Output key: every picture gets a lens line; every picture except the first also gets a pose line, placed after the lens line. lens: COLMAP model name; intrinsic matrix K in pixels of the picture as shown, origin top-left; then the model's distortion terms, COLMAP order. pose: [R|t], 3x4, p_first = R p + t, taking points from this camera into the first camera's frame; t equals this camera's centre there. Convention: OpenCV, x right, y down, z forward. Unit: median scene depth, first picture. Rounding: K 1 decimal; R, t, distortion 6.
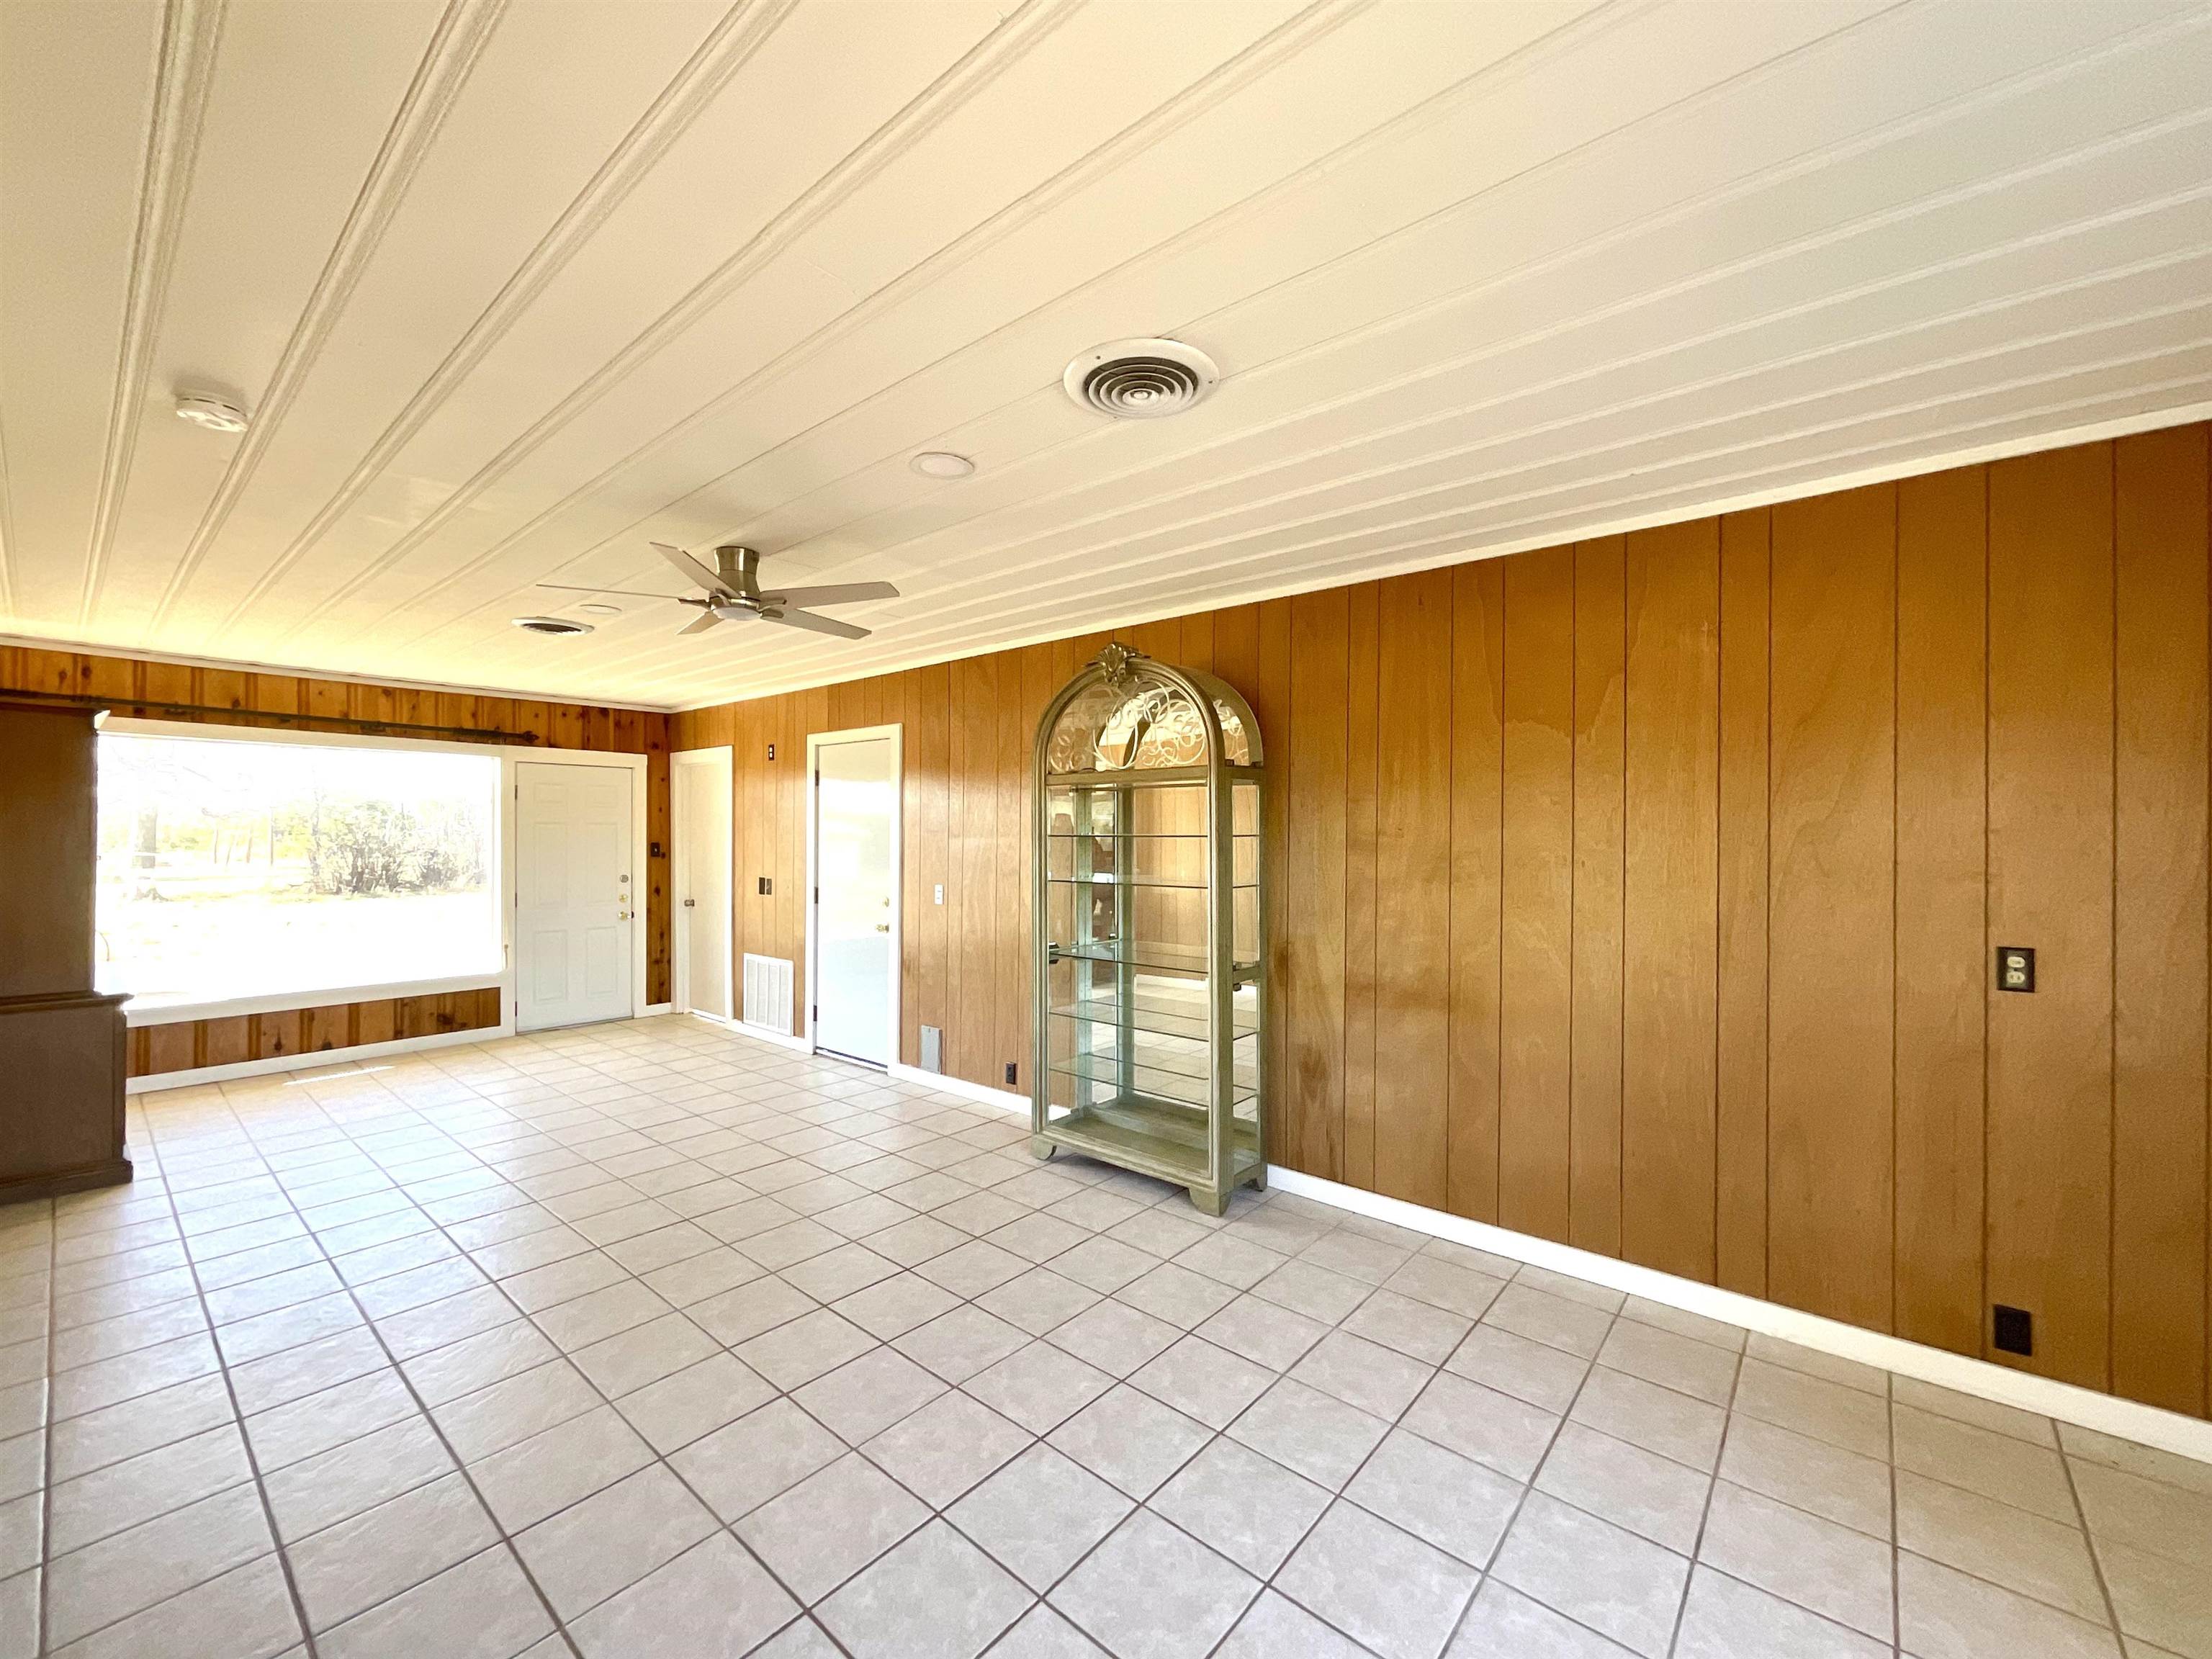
lens RADIAL K [[892.1, 0, 1103.9], [0, 892.1, 833.2], [0, 0, 1]] dist [-0.002391, 0.001089]
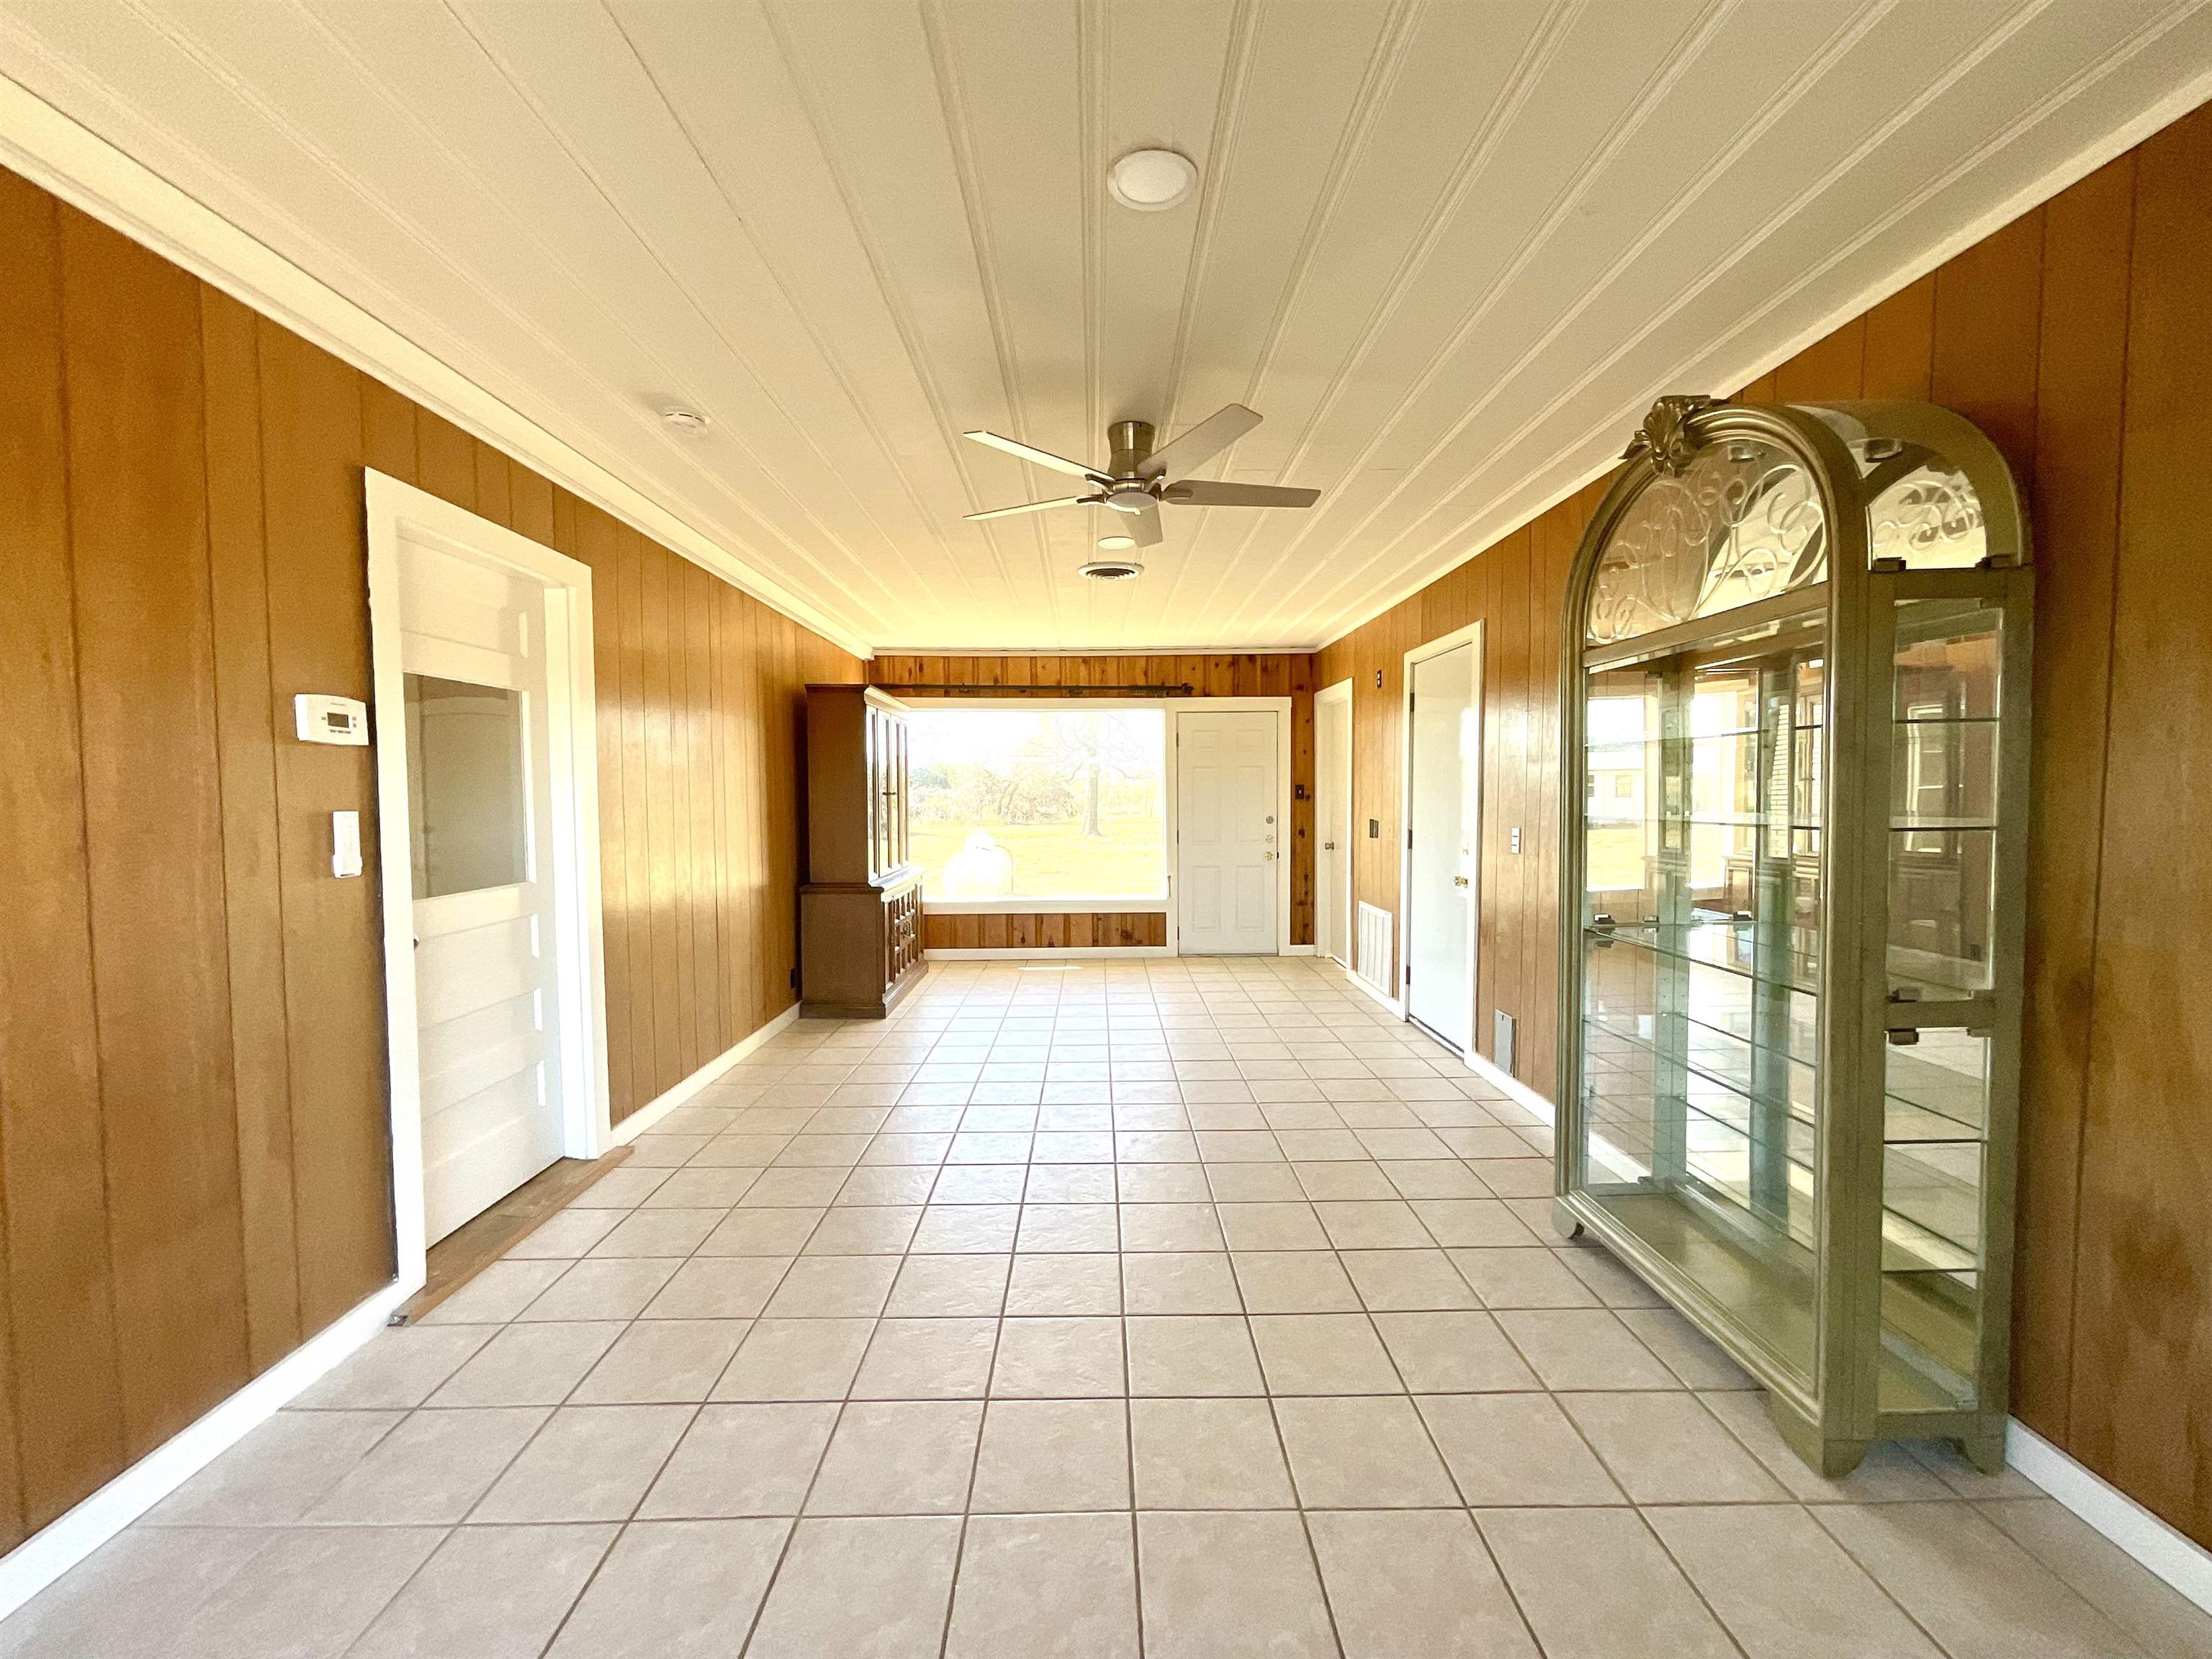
lens RADIAL K [[892.1, 0, 1103.9], [0, 892.1, 833.2], [0, 0, 1]] dist [-0.002391, 0.001089]
pose [[0.658195, 0.026449, -0.752382, 0.134656], [0.010673, 0.998954, 0.044455, 0.023003], [0.752772, -0.037290, 0.657225, 0.218602]]
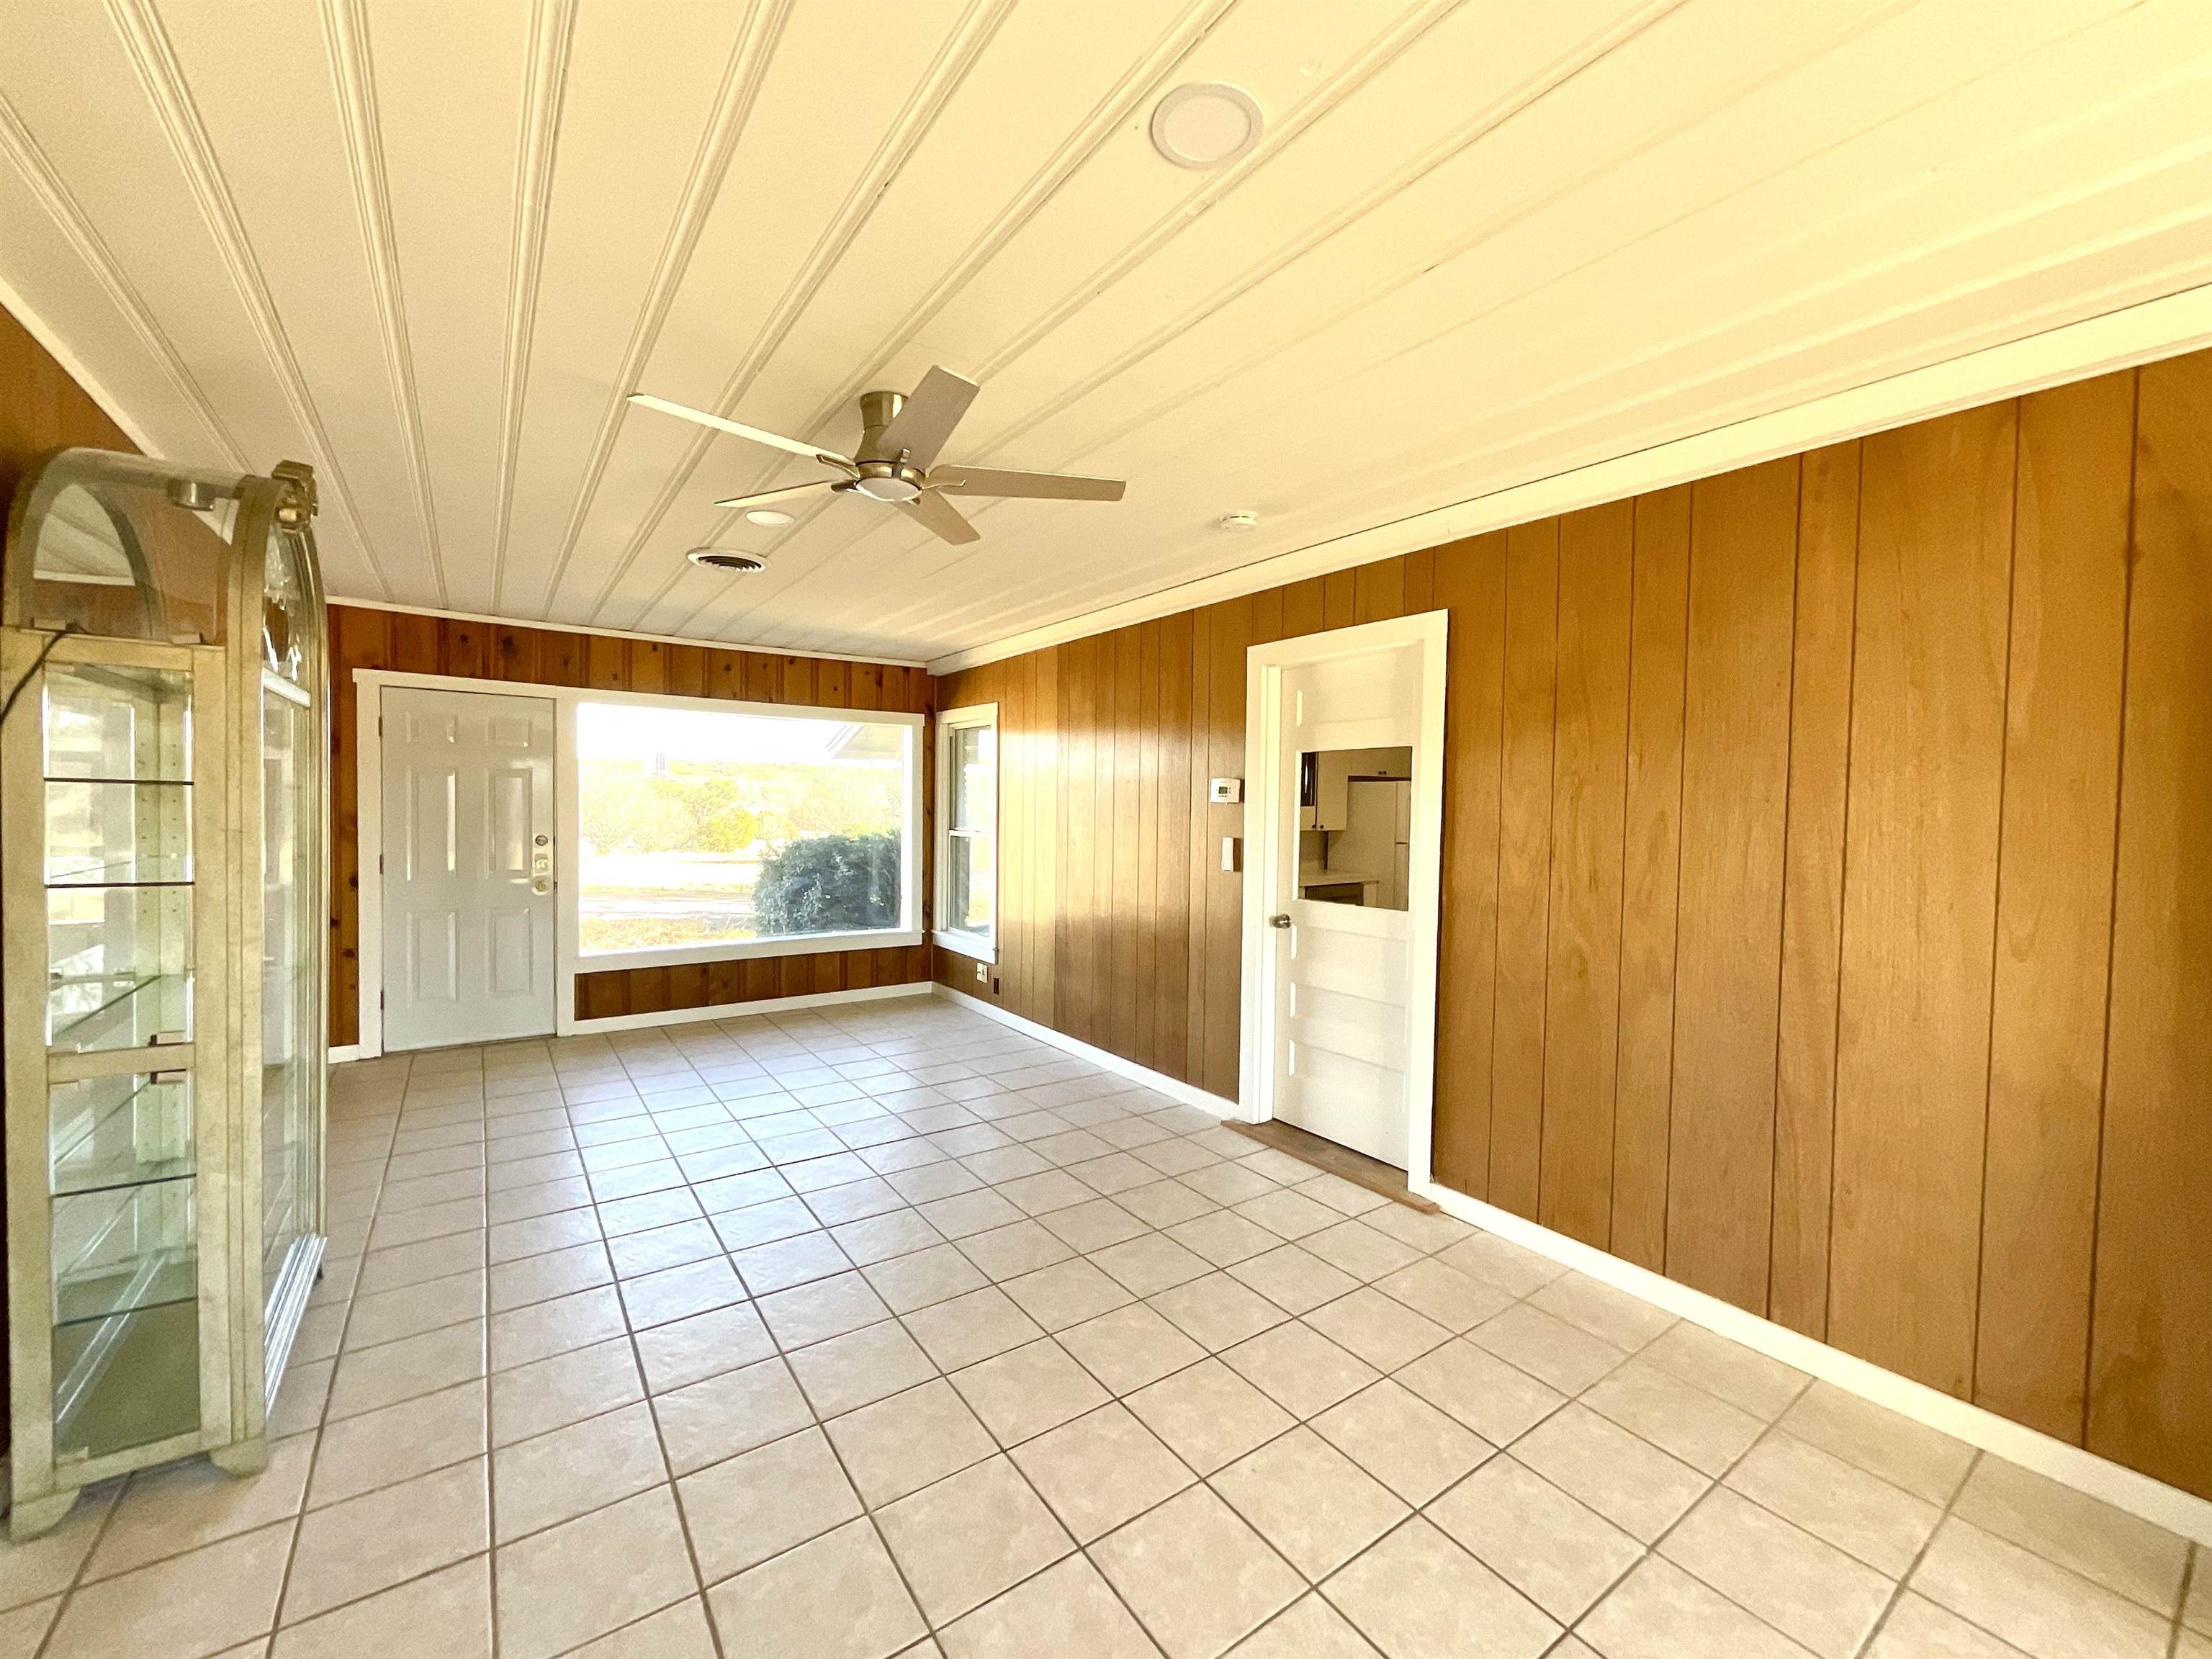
lens RADIAL K [[892.1, 0, 1103.9], [0, 892.1, 833.2], [0, 0, 1]] dist [-0.002391, 0.001089]
pose [[-0.971134, -0.025032, 0.237217, -0.424809], [-0.018006, 0.999334, 0.031739, 0.002858], [-0.237854, 0.026552, -0.970938, 0.936508]]
